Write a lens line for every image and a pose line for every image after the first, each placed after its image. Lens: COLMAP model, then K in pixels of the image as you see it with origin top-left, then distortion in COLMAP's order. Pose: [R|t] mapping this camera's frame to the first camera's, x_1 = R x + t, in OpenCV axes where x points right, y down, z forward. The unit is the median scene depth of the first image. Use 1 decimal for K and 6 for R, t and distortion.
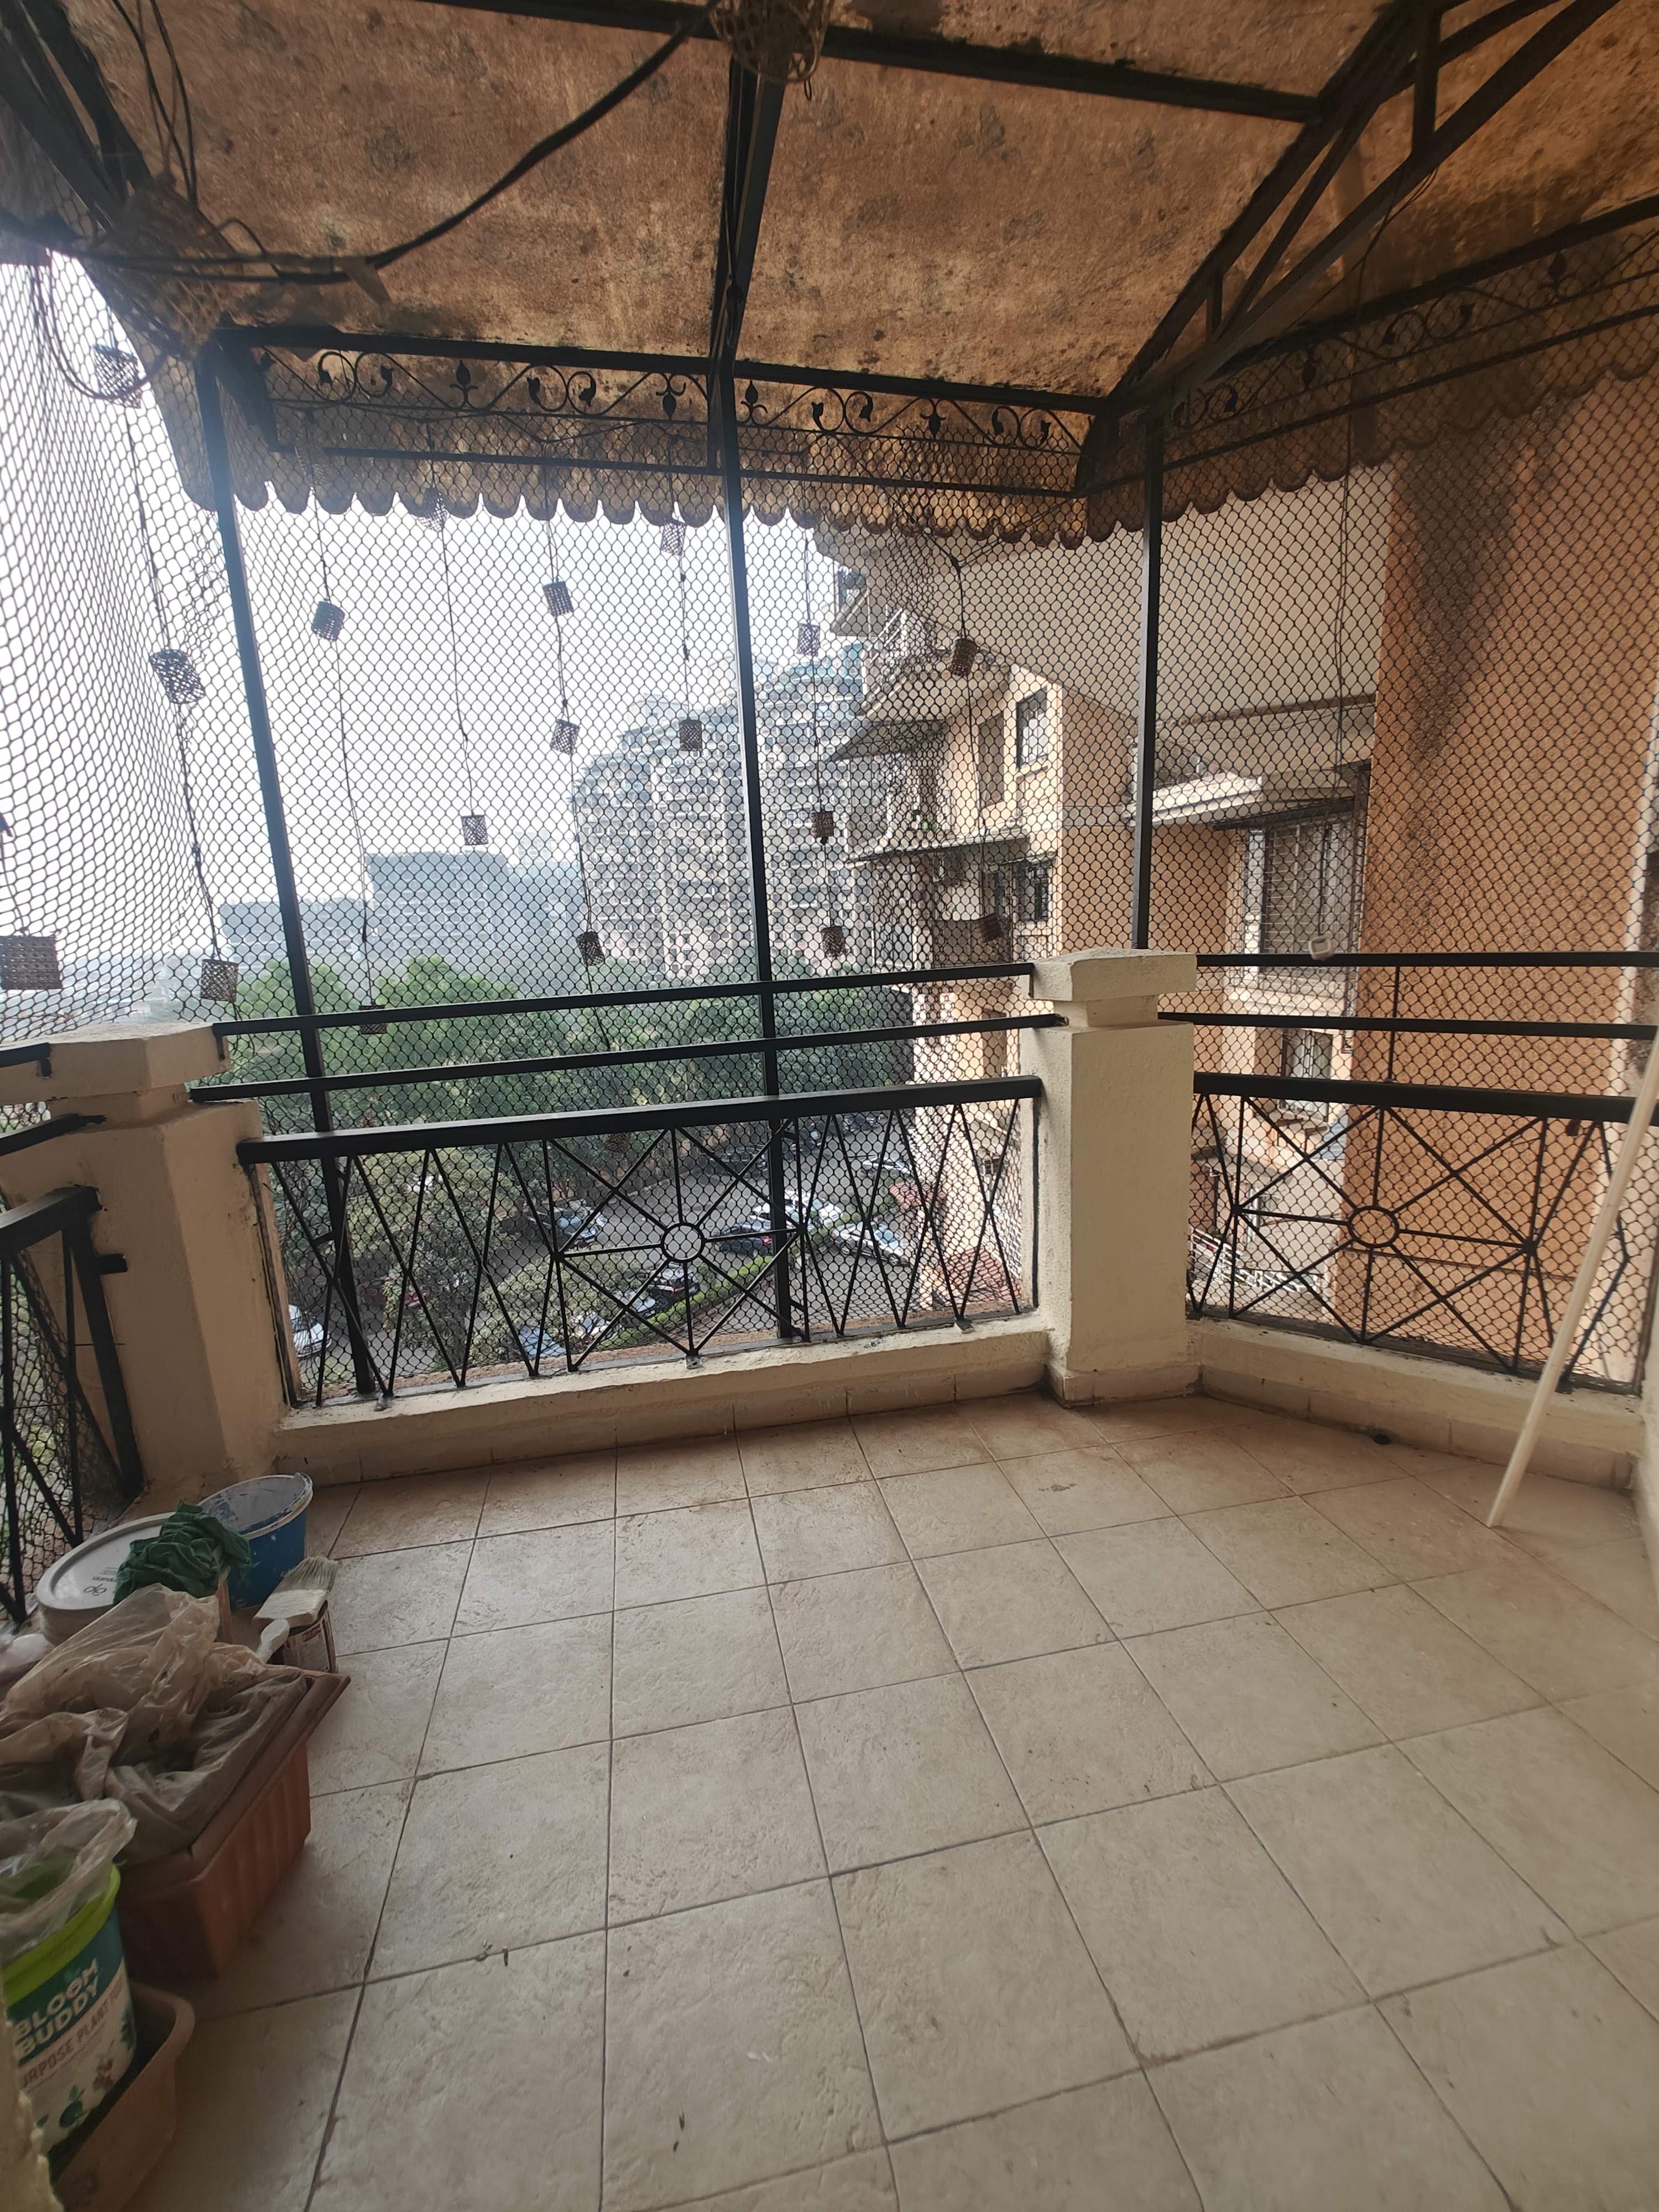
lens RADIAL K [[916.4, 0, 820.5], [0, 916.4, 1107.1], [0, 0, 1]] dist [0.001900, 0.000639]
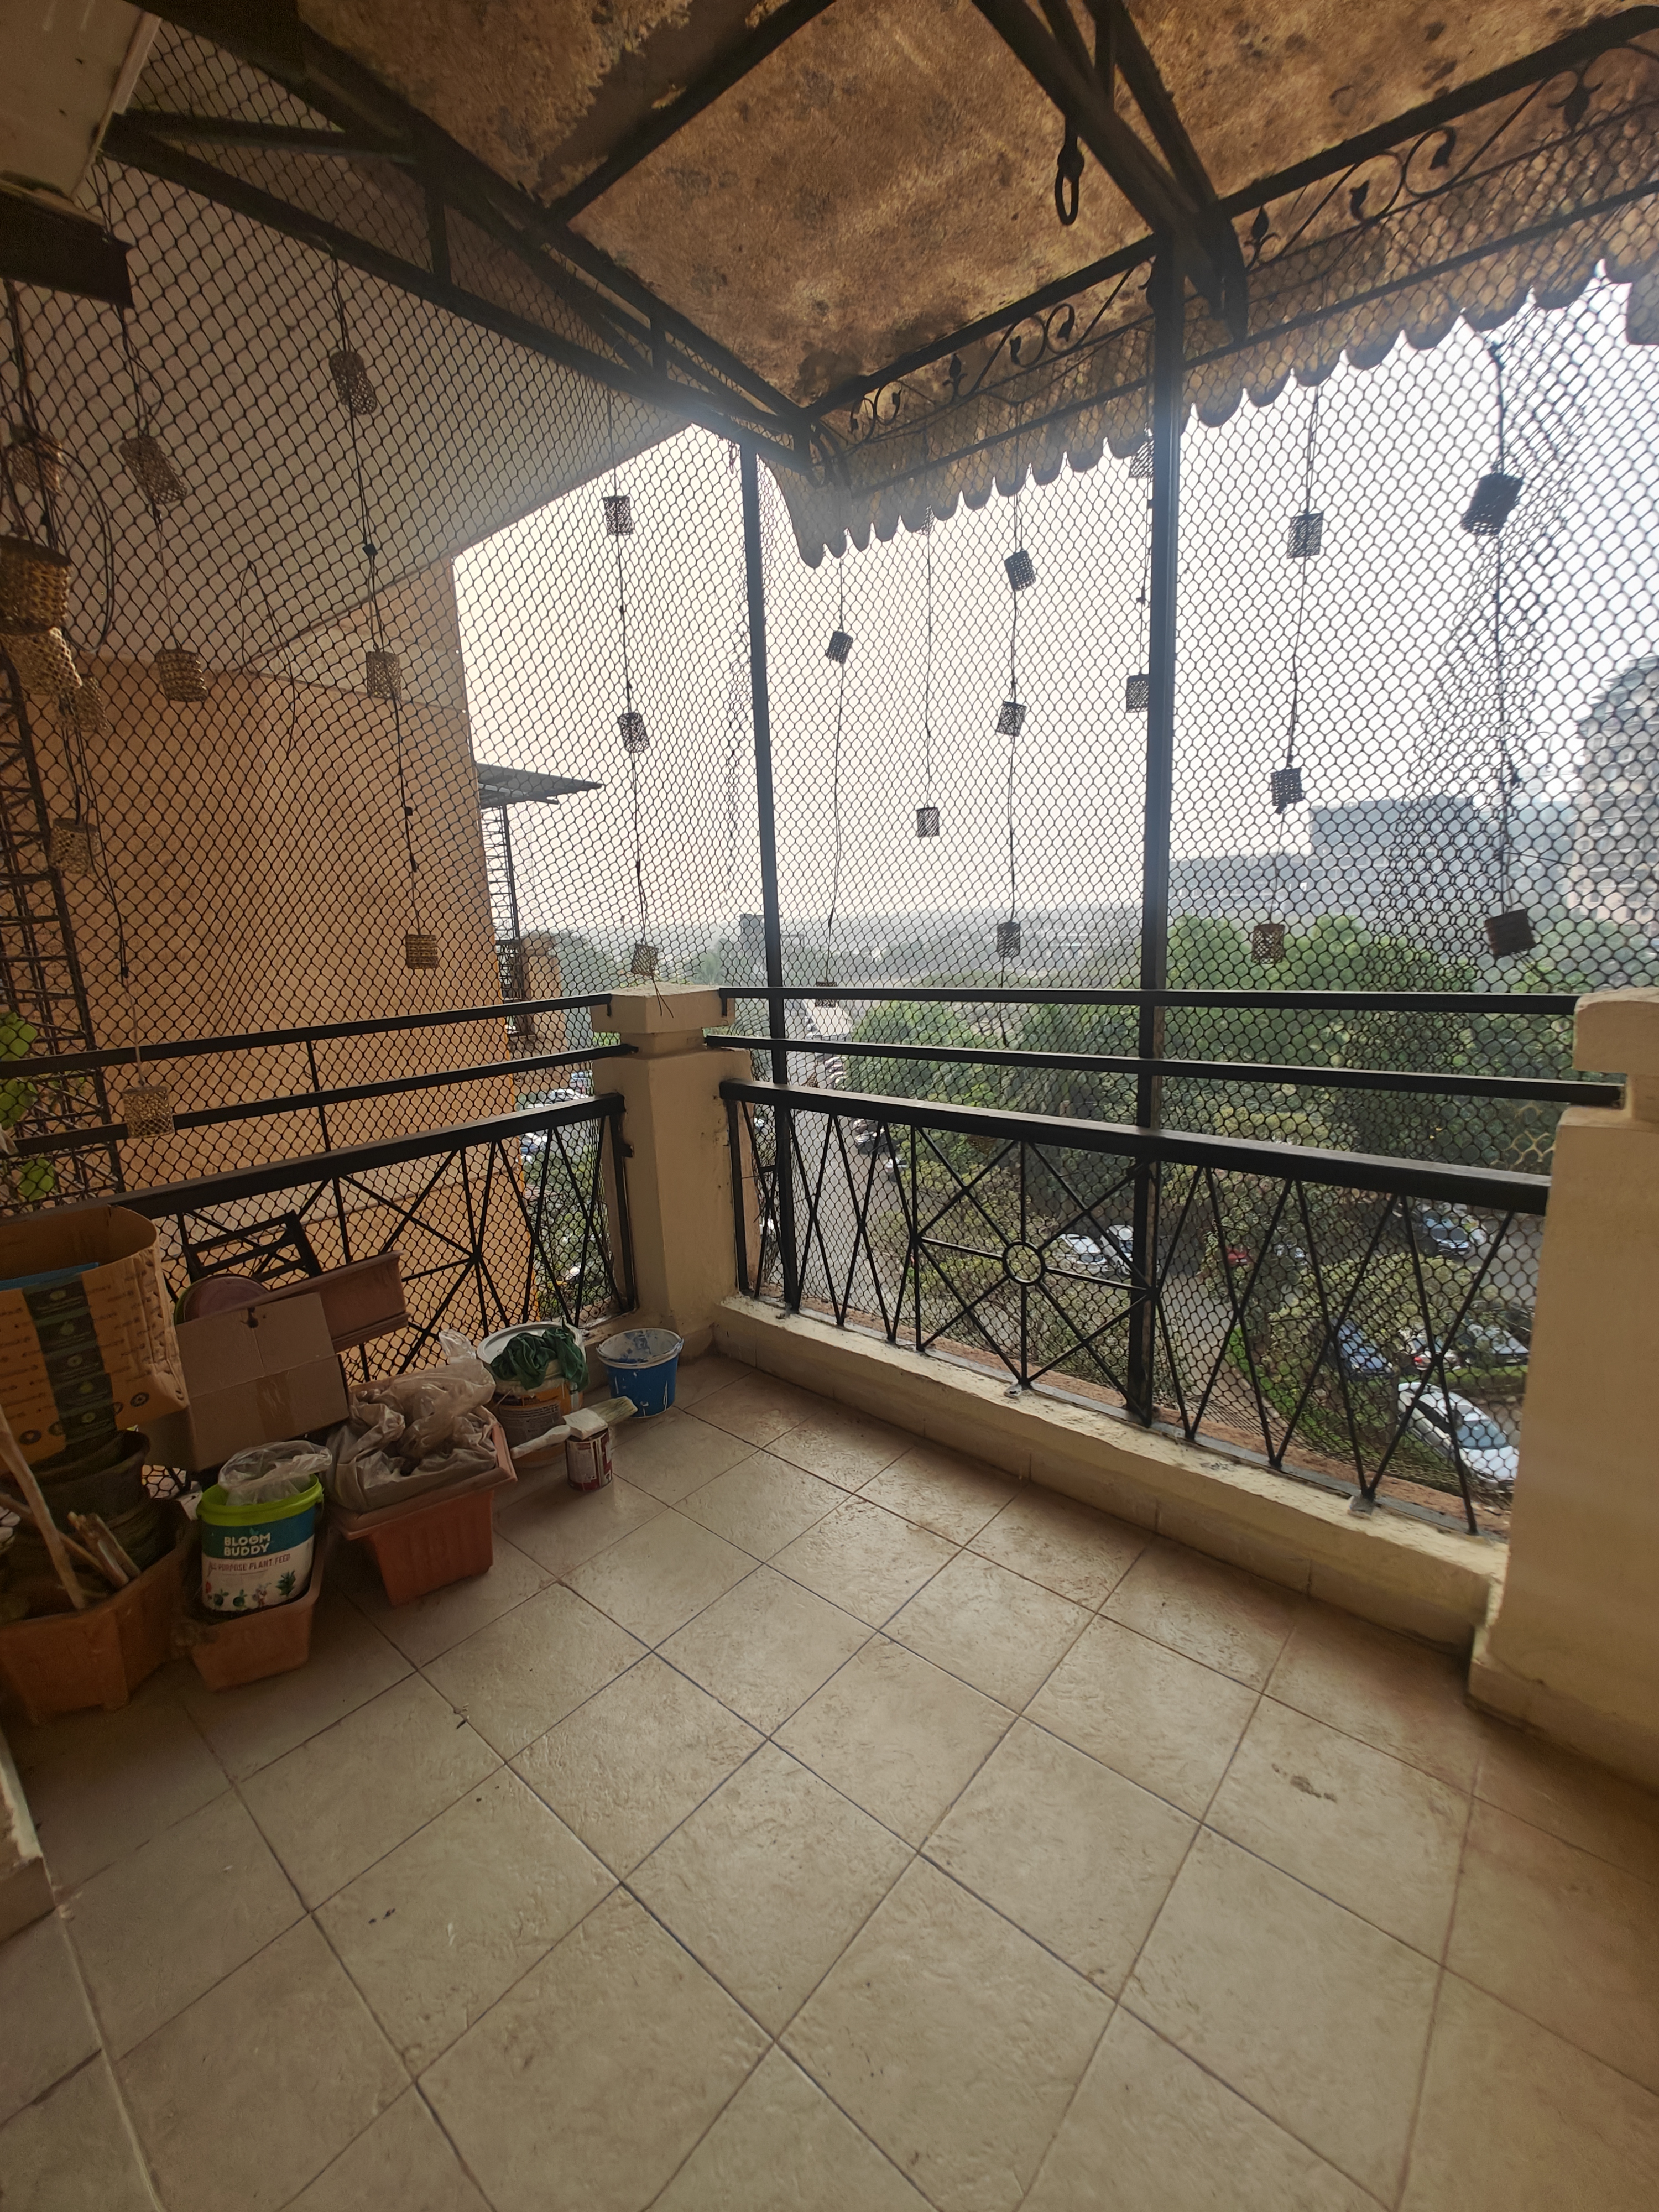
lens RADIAL K [[916.4, 0, 838.6], [0, 916.4, 1111.0], [0, 0, 1]] dist [0.001900, 0.000639]
pose [[0.632719, 0.185968, -0.751720, 0.430491], [-0.148330, 0.981866, 0.118054, -0.092145], [0.760043, 0.036808, 0.648830, 0.270694]]
